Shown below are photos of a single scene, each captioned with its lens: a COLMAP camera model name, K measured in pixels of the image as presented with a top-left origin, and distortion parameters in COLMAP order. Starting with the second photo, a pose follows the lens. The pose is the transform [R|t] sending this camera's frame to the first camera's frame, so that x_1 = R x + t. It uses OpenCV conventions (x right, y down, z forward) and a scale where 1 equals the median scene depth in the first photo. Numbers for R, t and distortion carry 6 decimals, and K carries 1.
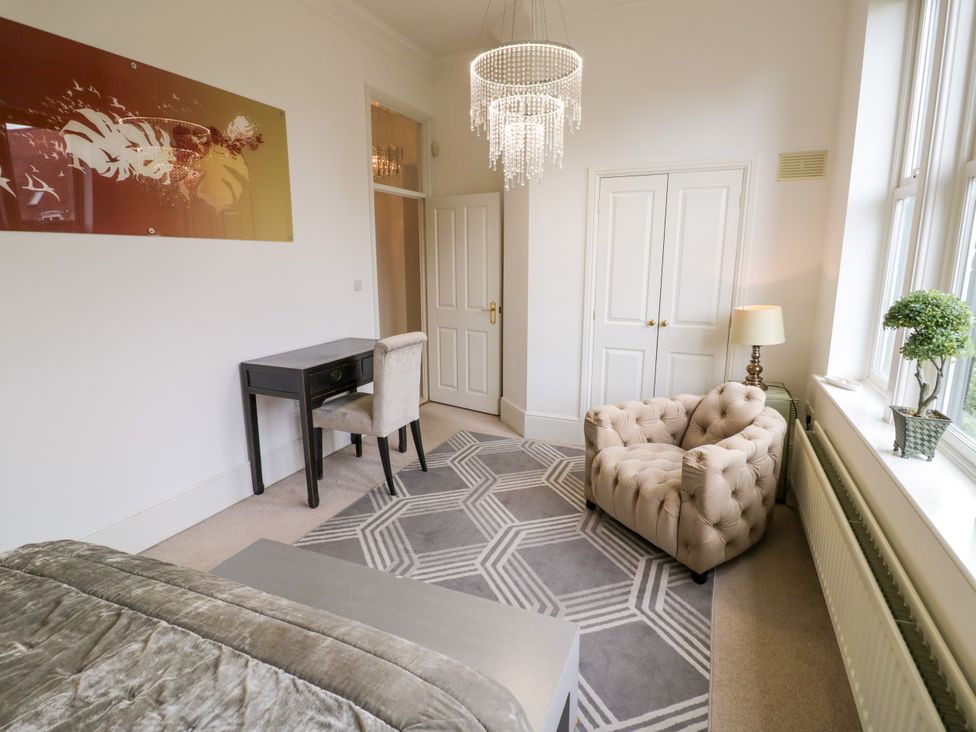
lens RADIAL K [[526.8, 0, 486.7], [0, 526.8, 354.3], [0, 0, 1]] dist [0.000419, -0.007309]
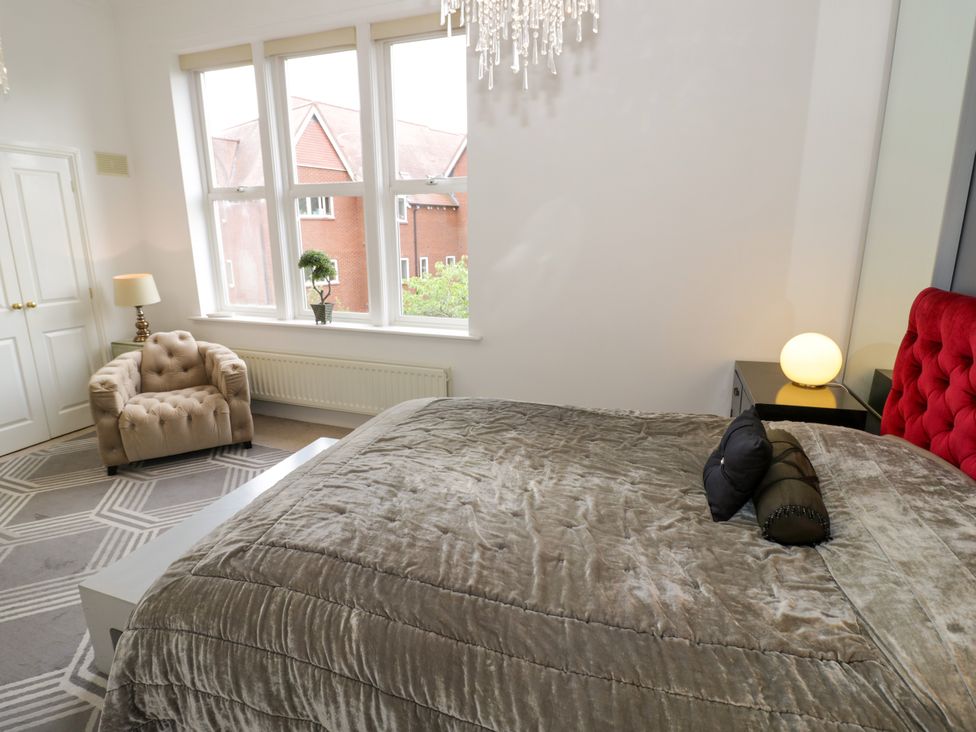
lens RADIAL K [[526.8, 0, 486.7], [0, 526.8, 354.3], [0, 0, 1]] dist [0.000419, -0.007309]
pose [[-0.068952, -0.226572, 0.971551, -0.815937], [0.190413, 0.952976, 0.235754, -0.045265], [-0.979280, 0.201251, -0.022568, 0.226631]]
